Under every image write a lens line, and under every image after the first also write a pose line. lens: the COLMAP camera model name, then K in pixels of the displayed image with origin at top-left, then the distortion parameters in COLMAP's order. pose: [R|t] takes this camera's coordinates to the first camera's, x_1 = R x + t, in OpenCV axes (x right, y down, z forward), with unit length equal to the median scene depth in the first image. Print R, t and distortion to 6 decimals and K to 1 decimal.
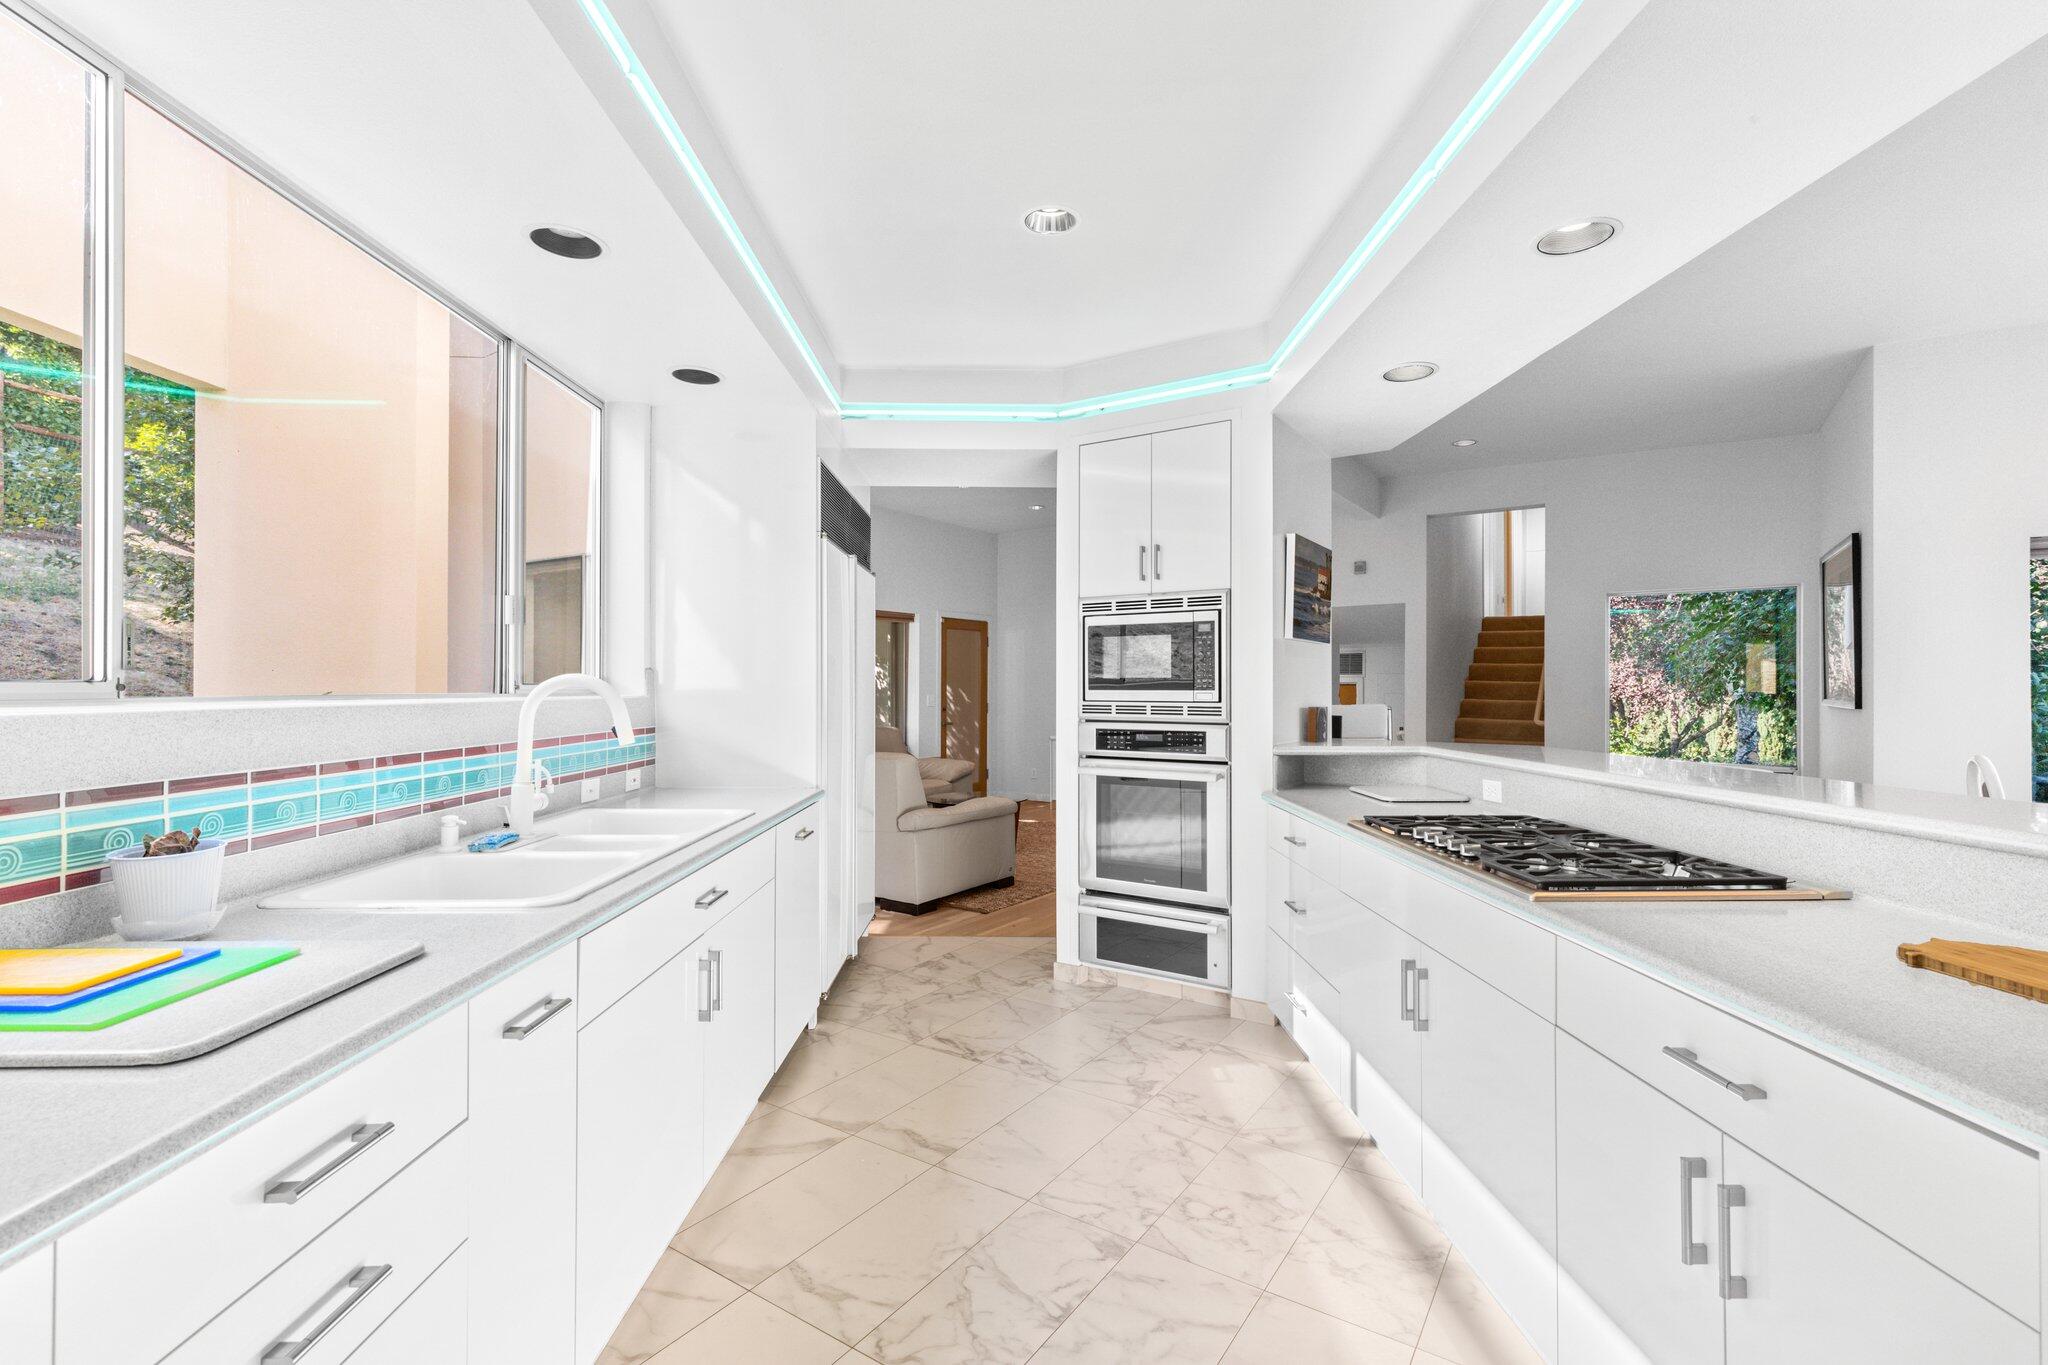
lens RADIAL K [[912.2, 0, 1024.9], [0, 912.2, 688.7], [0, 0, 1]] dist [0.002213, 0.000337]
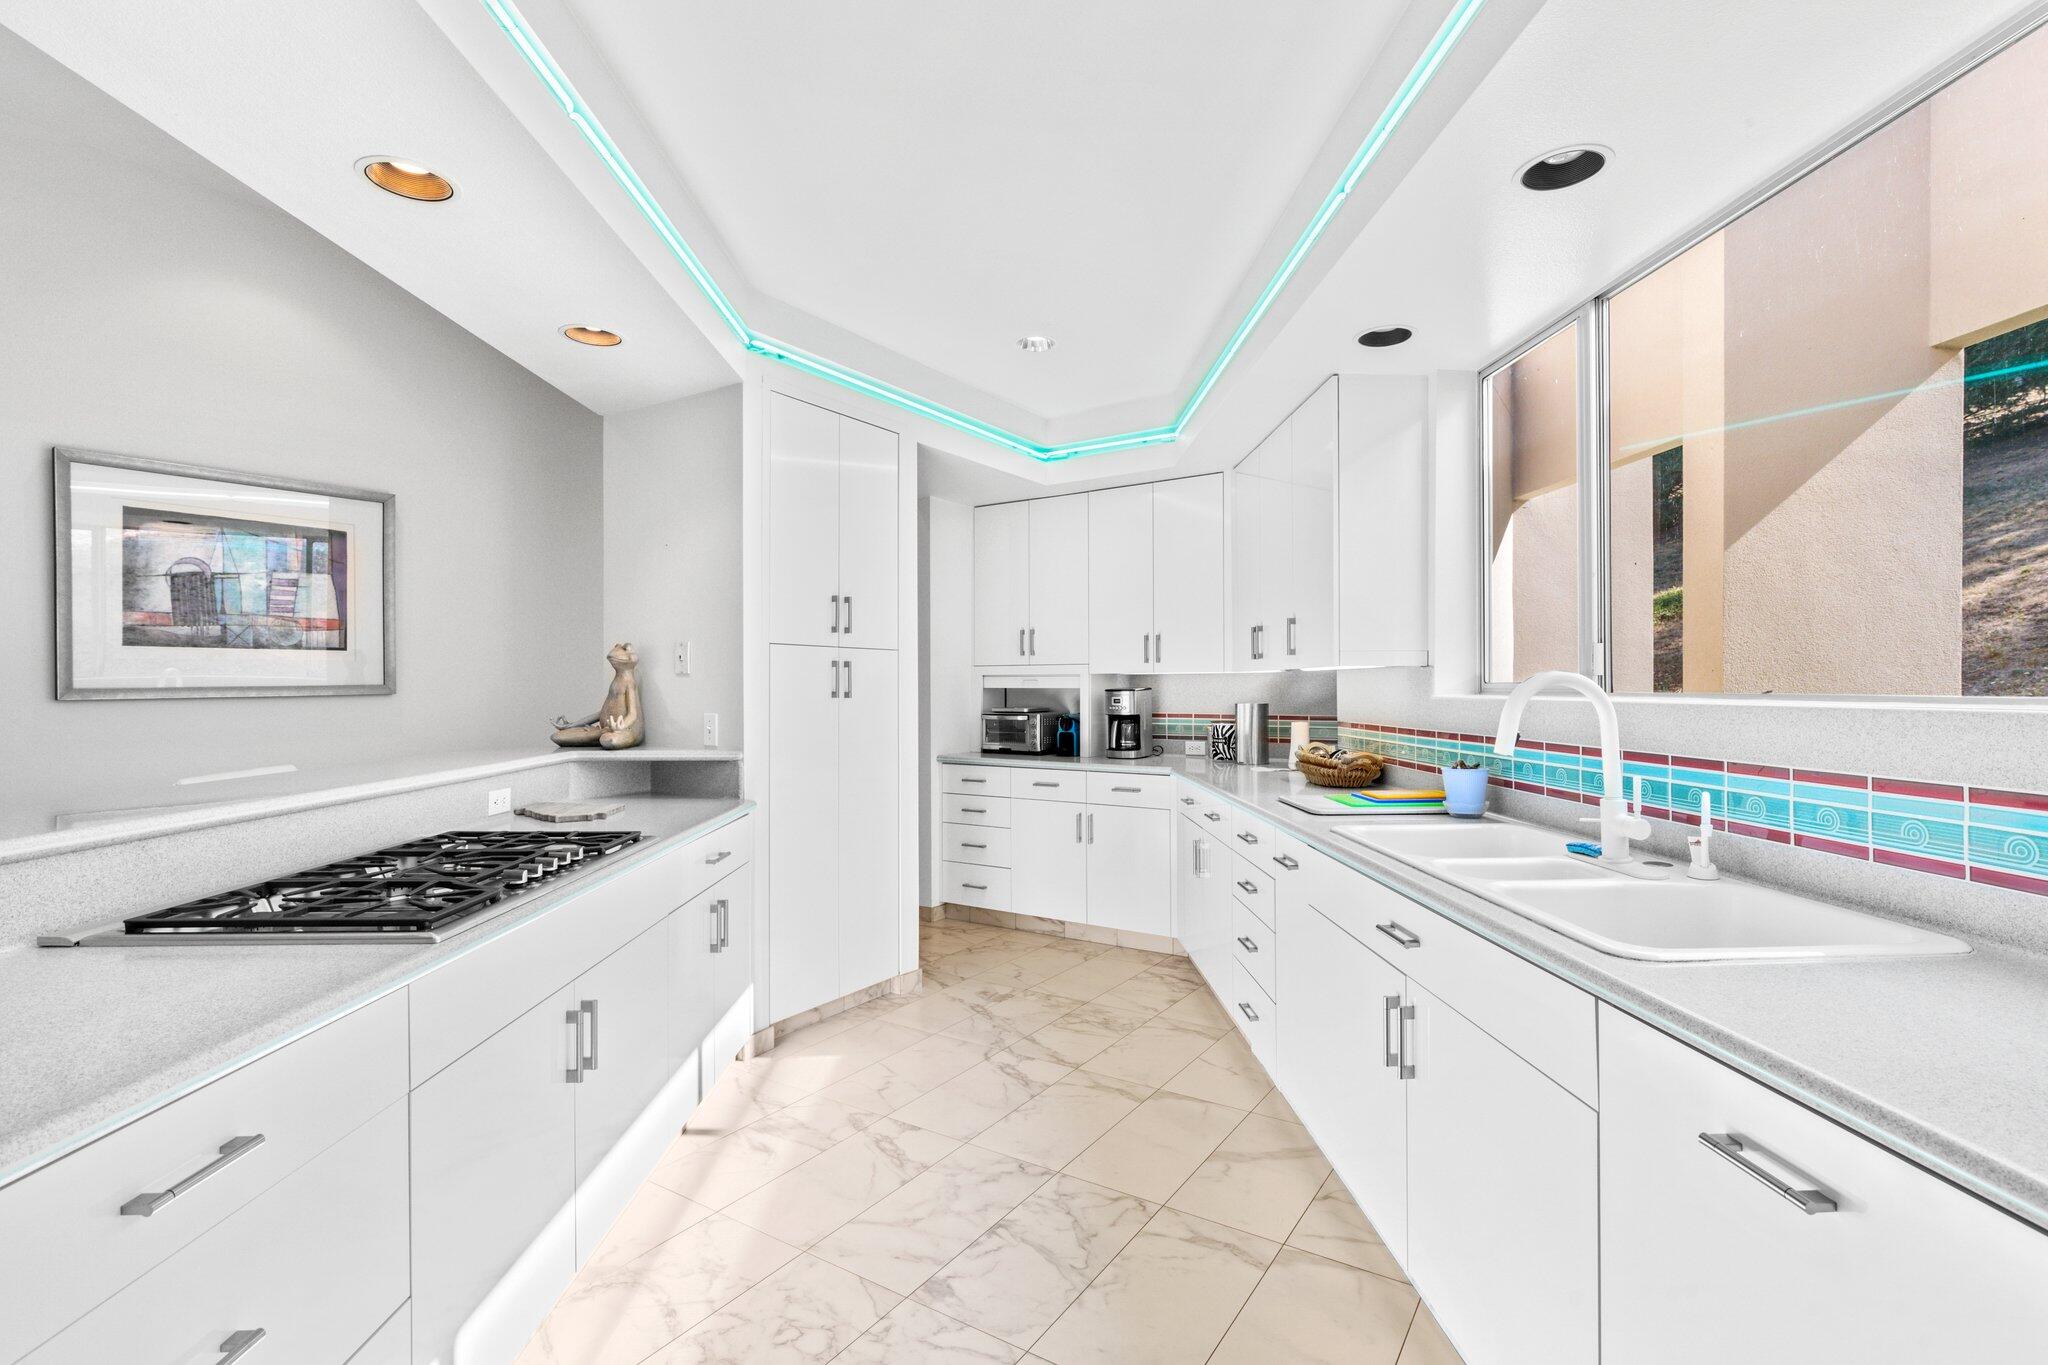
lens RADIAL K [[947.2, 0, 1039.2], [0, 947.2, 680.6], [0, 0, 1]] dist [-0.002370, -0.000691]
pose [[-0.999880, 0.013709, -0.007253, -0.012717], [0.013781, 0.999856, -0.009901, -0.004732], [0.007116, -0.010000, -0.999925, 2.000678]]
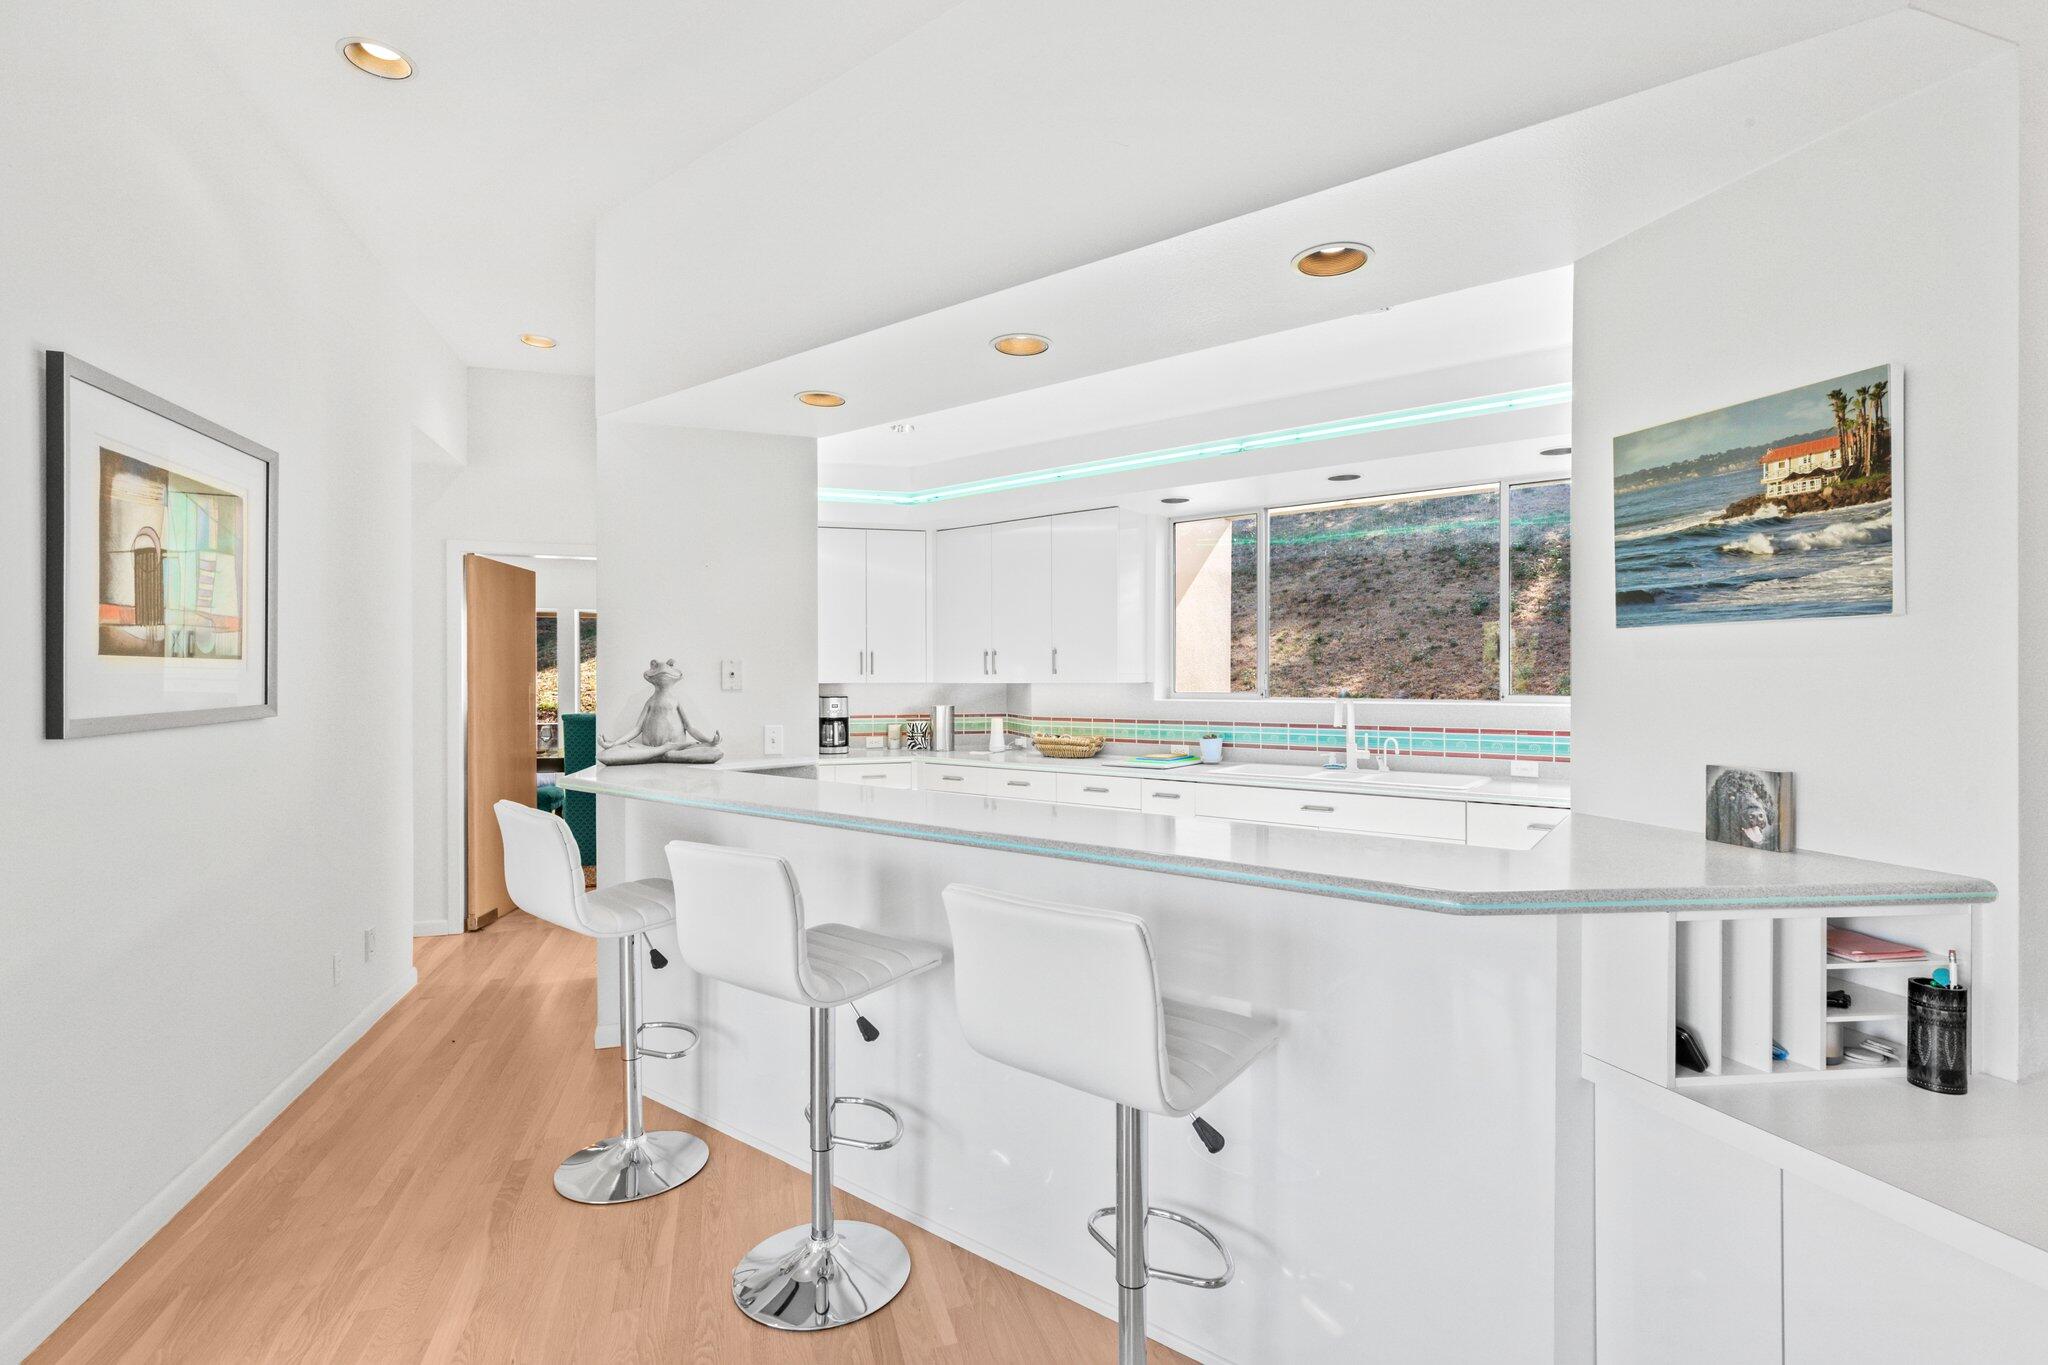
lens RADIAL K [[947.2, 0, 1049.4], [0, 947.2, 680.0], [0, 0, 1]] dist [-0.002370, -0.000691]
pose [[-0.616885, 0.013541, -0.786937, 1.612145], [0.011932, 0.999898, 0.007852, -0.066558], [0.786963, -0.004546, -0.616984, 1.886105]]
